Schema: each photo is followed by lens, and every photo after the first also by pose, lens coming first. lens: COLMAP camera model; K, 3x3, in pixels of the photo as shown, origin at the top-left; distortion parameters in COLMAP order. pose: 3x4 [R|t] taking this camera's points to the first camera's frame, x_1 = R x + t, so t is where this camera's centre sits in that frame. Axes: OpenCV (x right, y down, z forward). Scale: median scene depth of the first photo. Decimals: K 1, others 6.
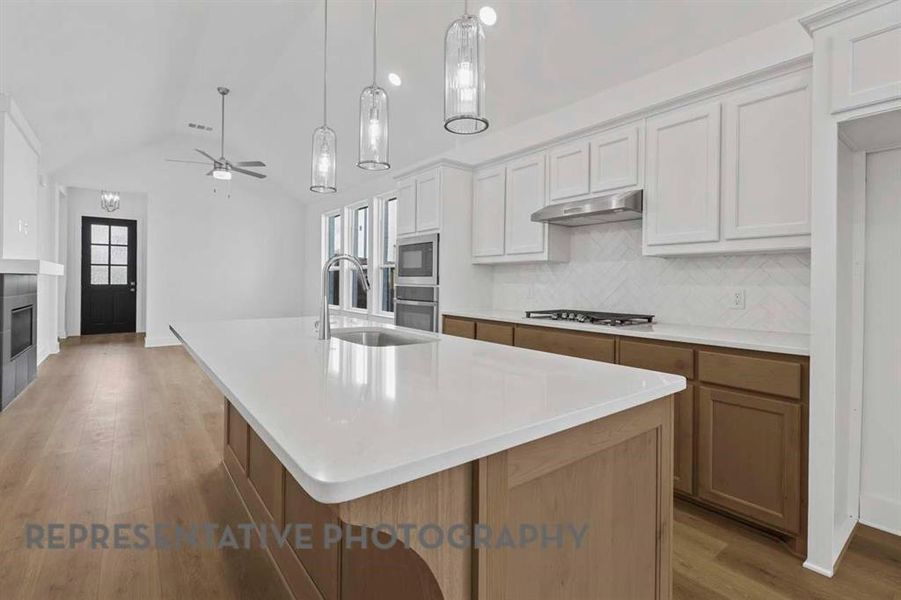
lens RADIAL K [[413.9, 0, 444.6], [0, 413.9, 285.1], [0, 0, 1]] dist [-0.000471, -0.000548]
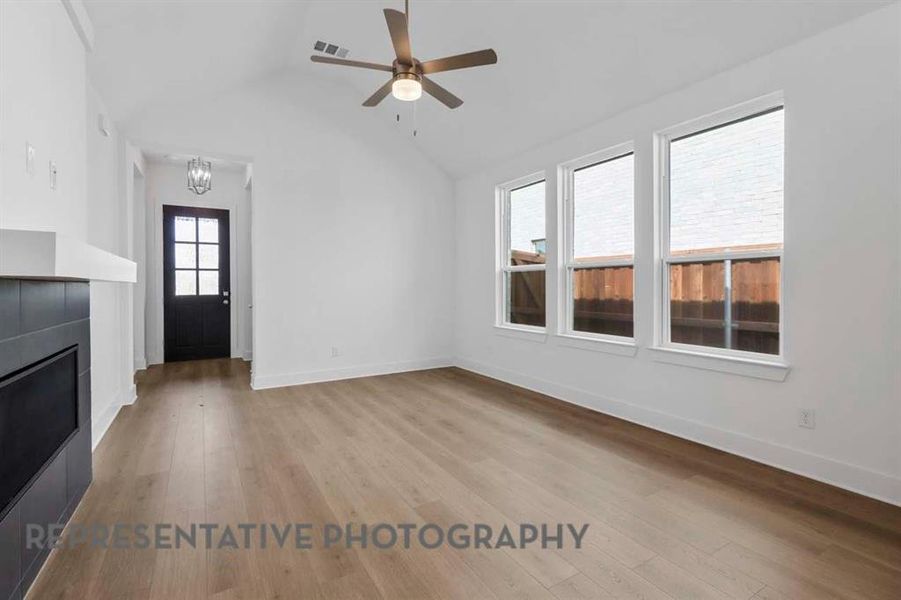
lens RADIAL K [[412.8, 0, 448.4], [0, 412.8, 291.2], [0, 0, 1]] dist [0.002459, -0.000198]
pose [[0.993639, -0.011423, -0.112028, -0.300524], [0.011893, 0.999923, 0.003528, -0.006613], [0.111979, -0.004838, 0.993699, 0.334718]]
